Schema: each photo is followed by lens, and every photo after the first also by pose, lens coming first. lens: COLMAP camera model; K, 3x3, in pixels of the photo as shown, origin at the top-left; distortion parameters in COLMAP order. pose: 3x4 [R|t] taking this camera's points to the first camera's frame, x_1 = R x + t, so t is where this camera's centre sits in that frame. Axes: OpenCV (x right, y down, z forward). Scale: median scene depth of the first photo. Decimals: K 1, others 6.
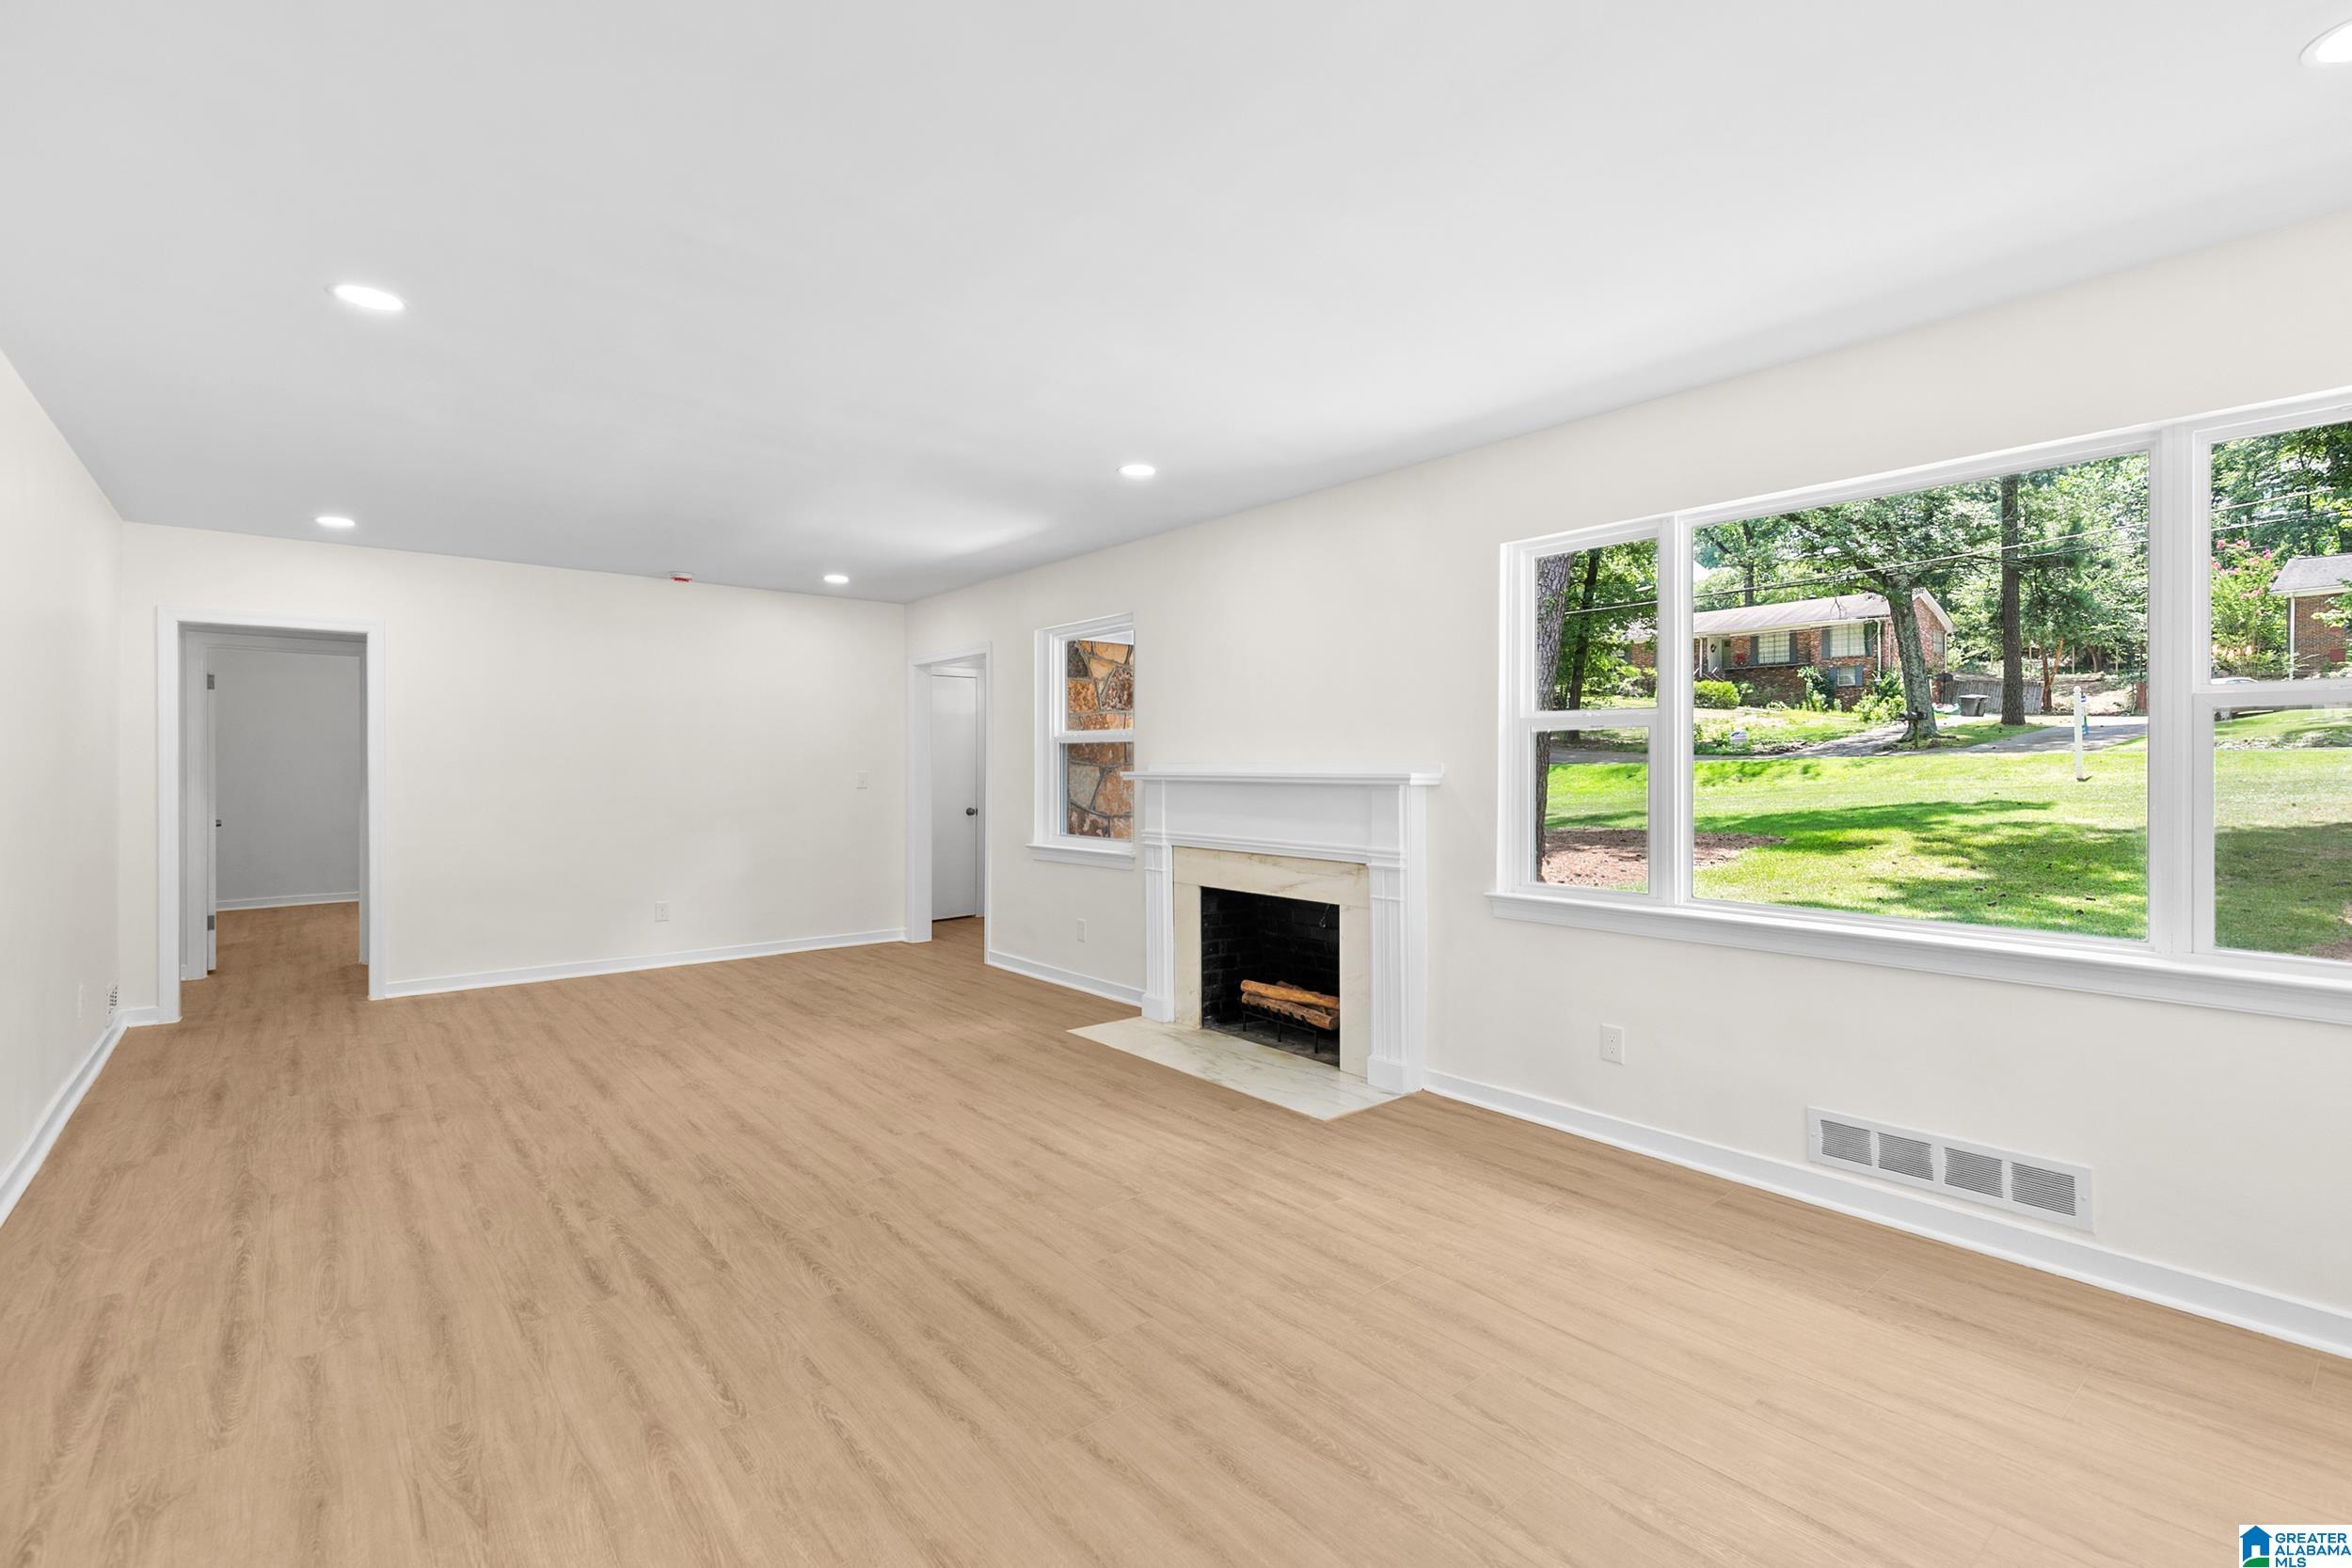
lens RADIAL K [[1058.8, 0, 1180.7], [0, 1058.8, 777.0], [0, 0, 1]] dist [0.011703, -0.001401]
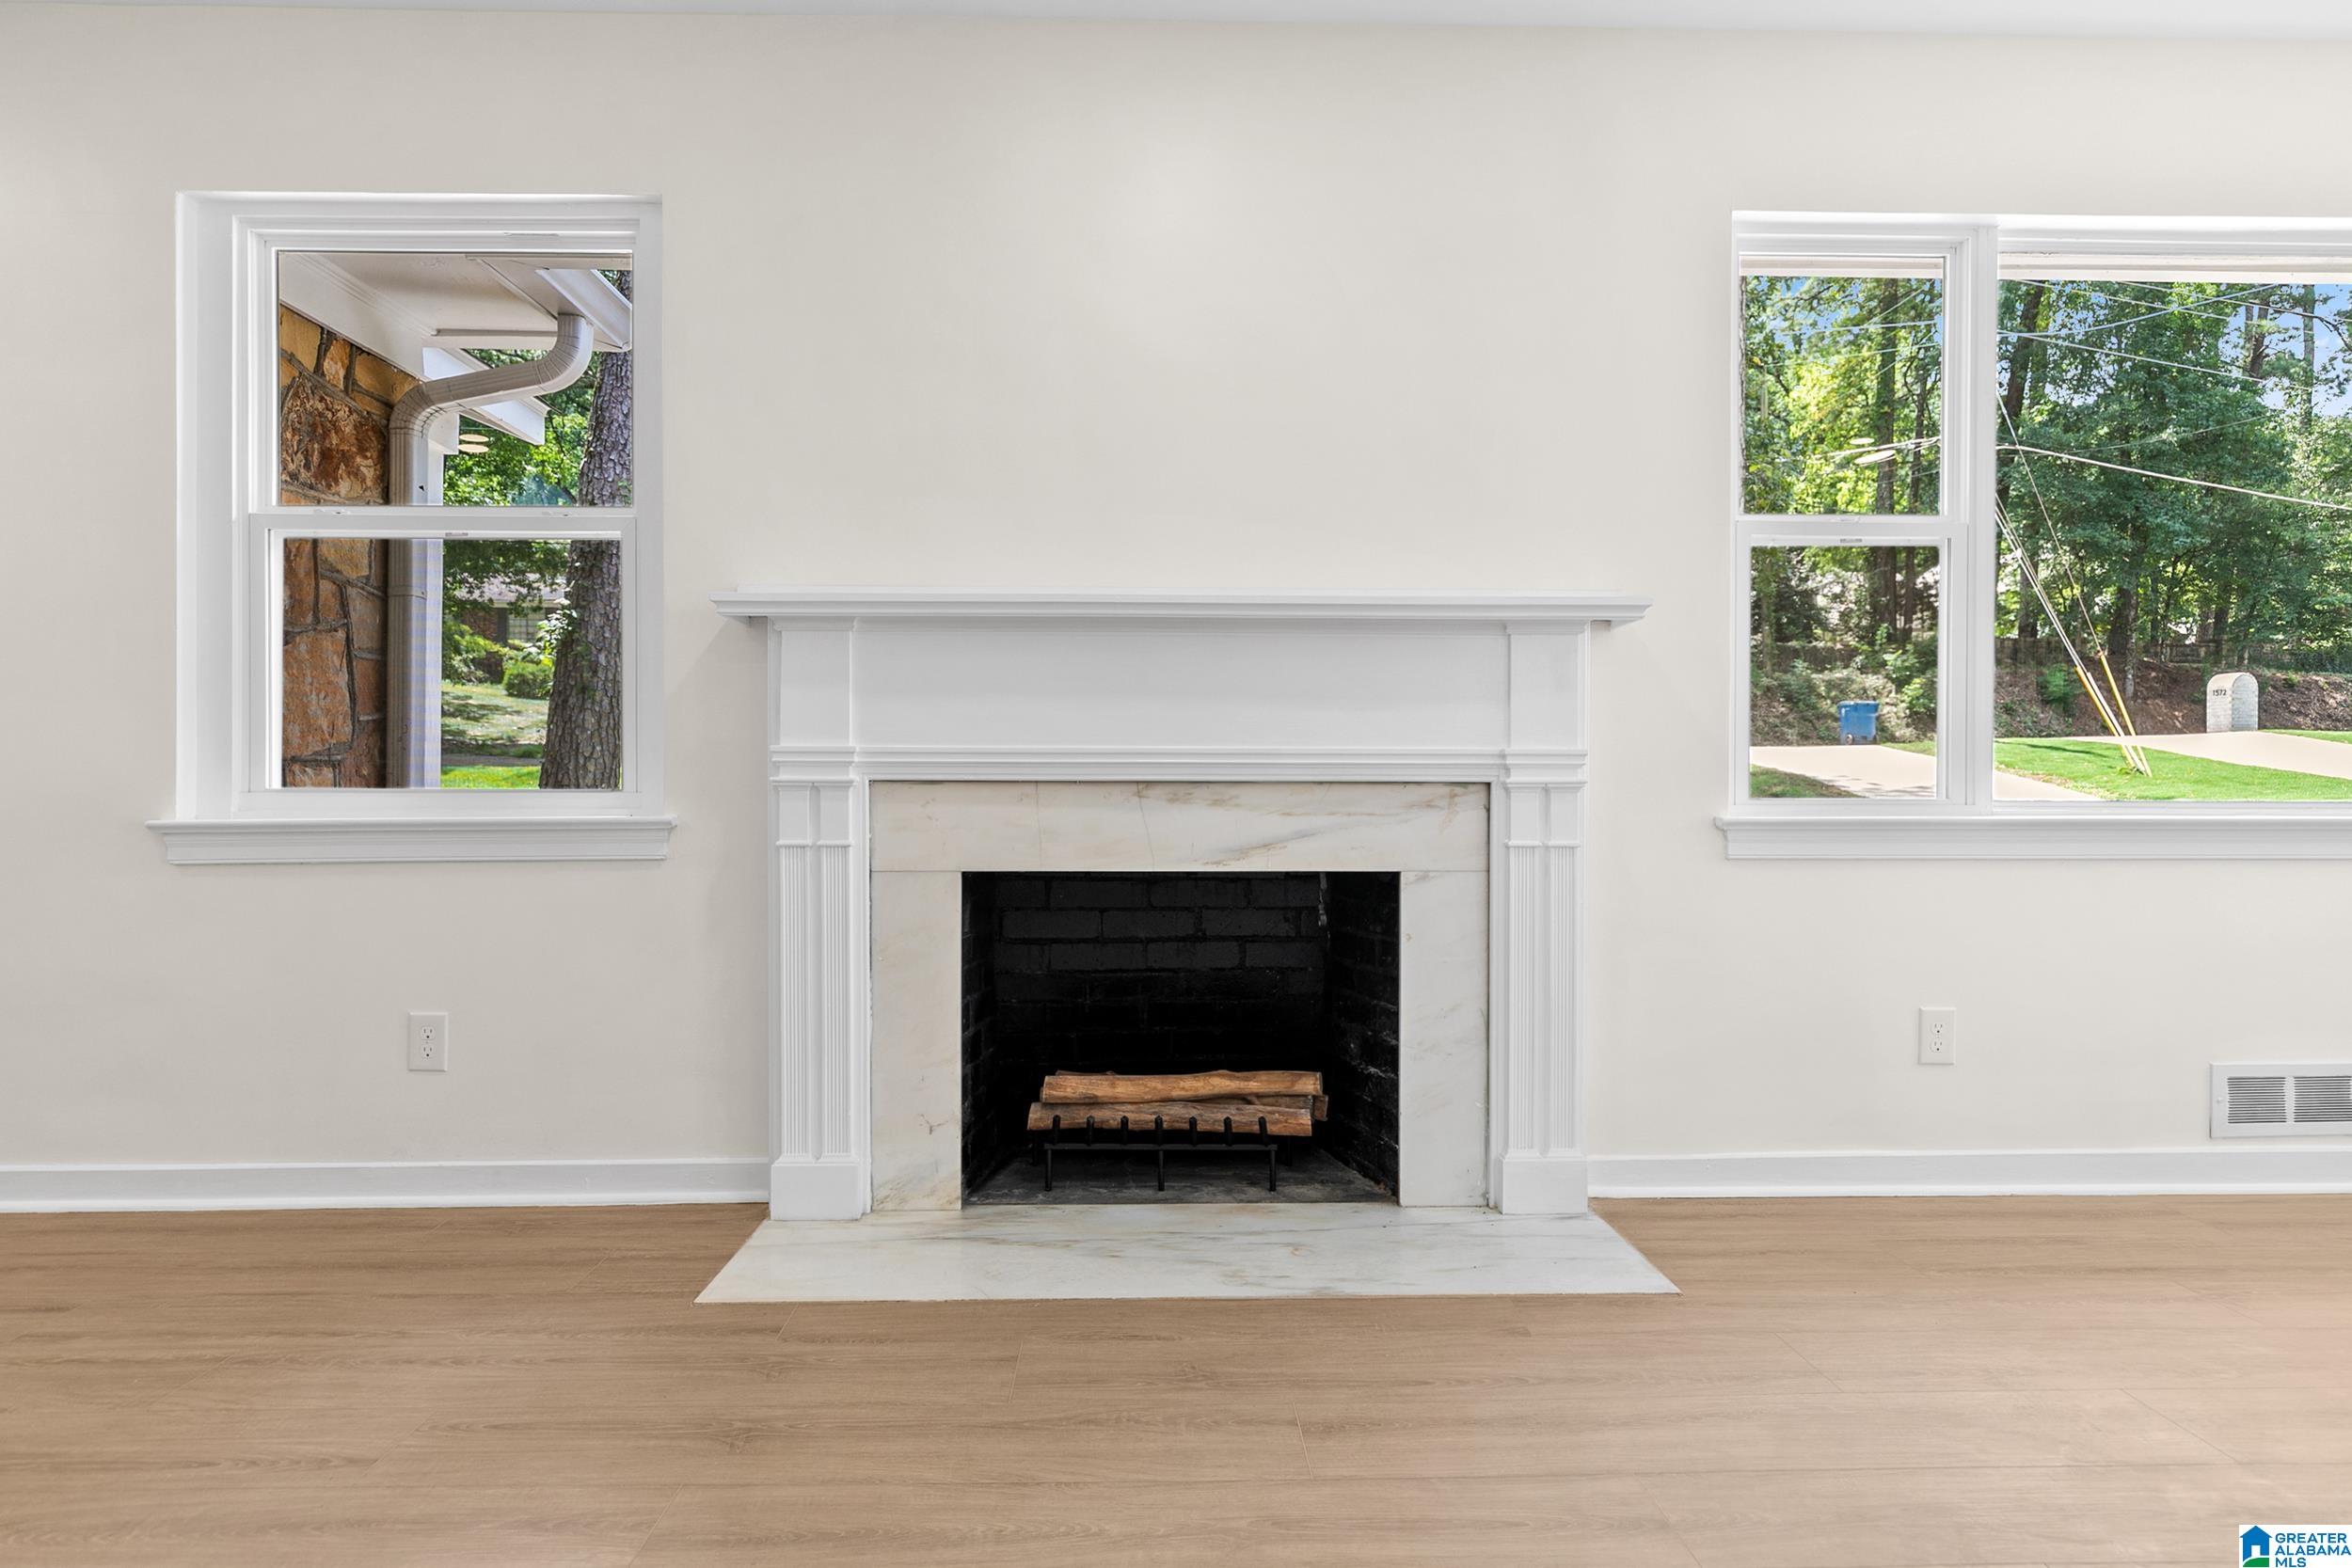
lens RADIAL K [[1430.5, 0, 1192.2], [0, 1430.5, 793.2], [0, 0, 1]] dist [0.006477, 0.001389]
pose [[0.612844, -0.000858, 0.790204, -0.553458], [0.007343, 0.999962, -0.004610, 0.109830], [-0.790170, 0.008628, 0.612827, 0.845346]]
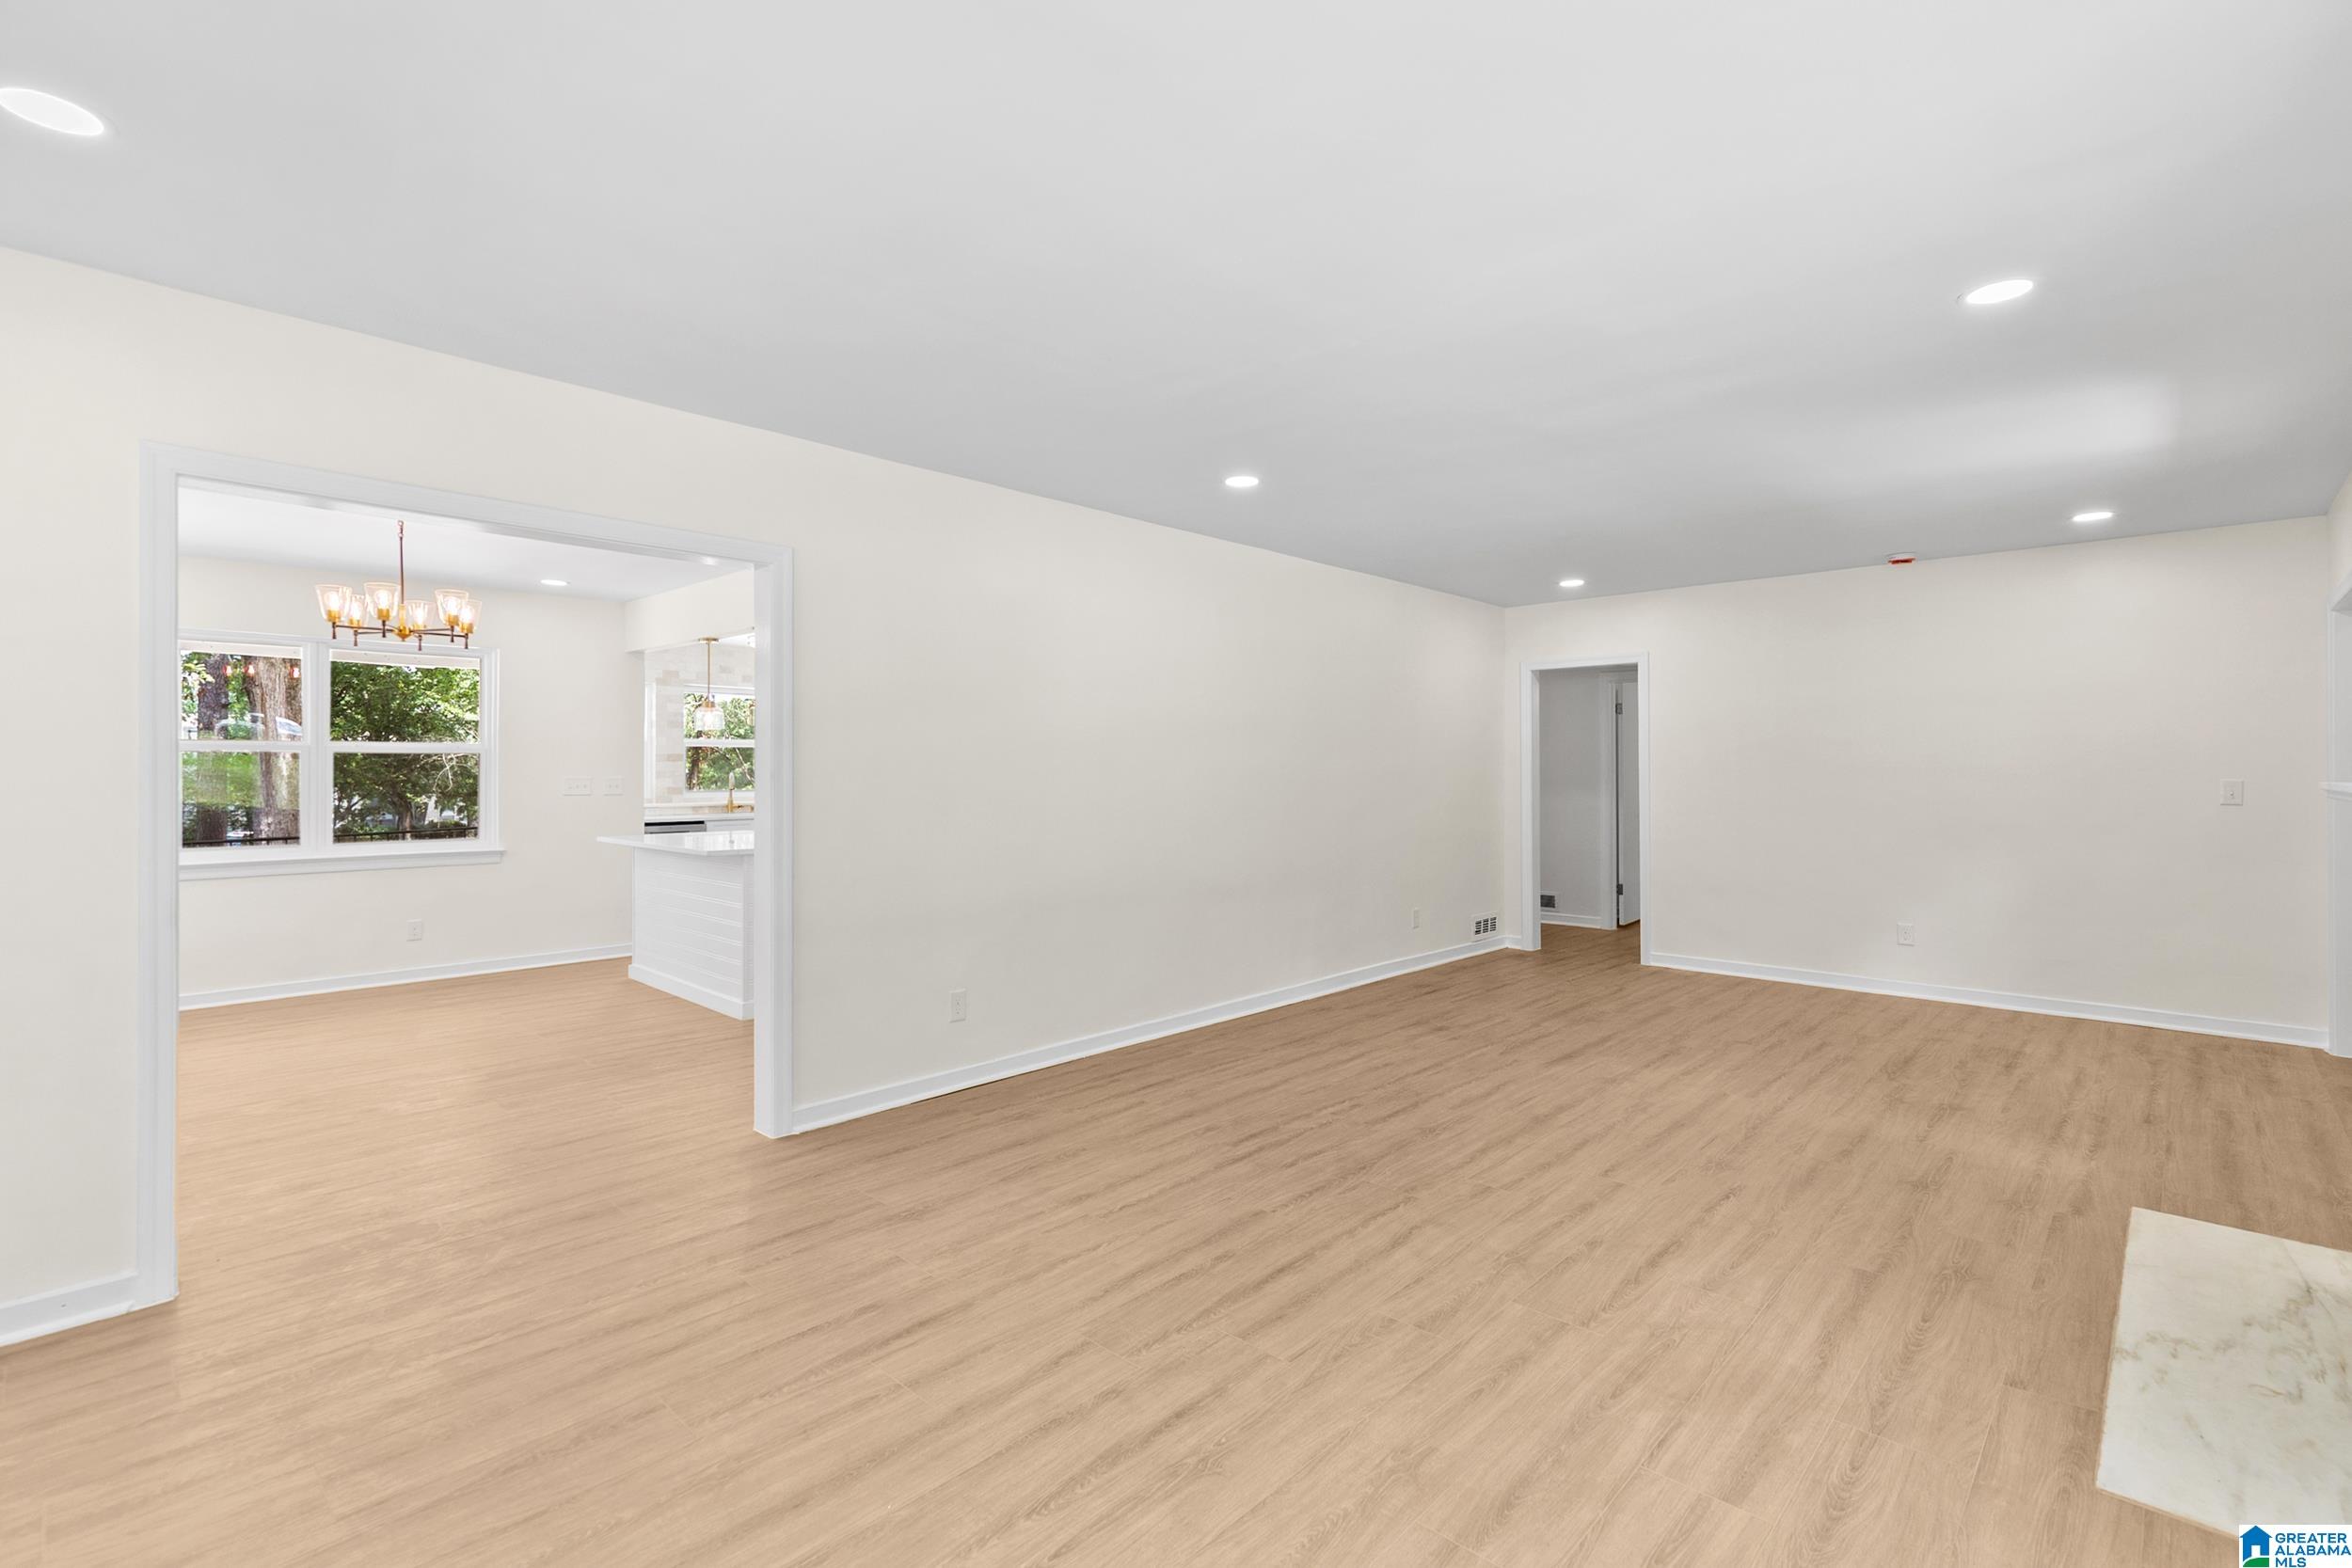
lens RADIAL K [[1058.8, 0, 1189.8], [0, 1058.8, 772.6], [0, 0, 1]] dist [0.011703, -0.001401]
pose [[0.127303, 0.001876, -0.991862, 0.628182], [-0.009473, 0.999955, 0.000676, -0.008300], [0.991819, 0.009310, 0.127315, 0.554455]]
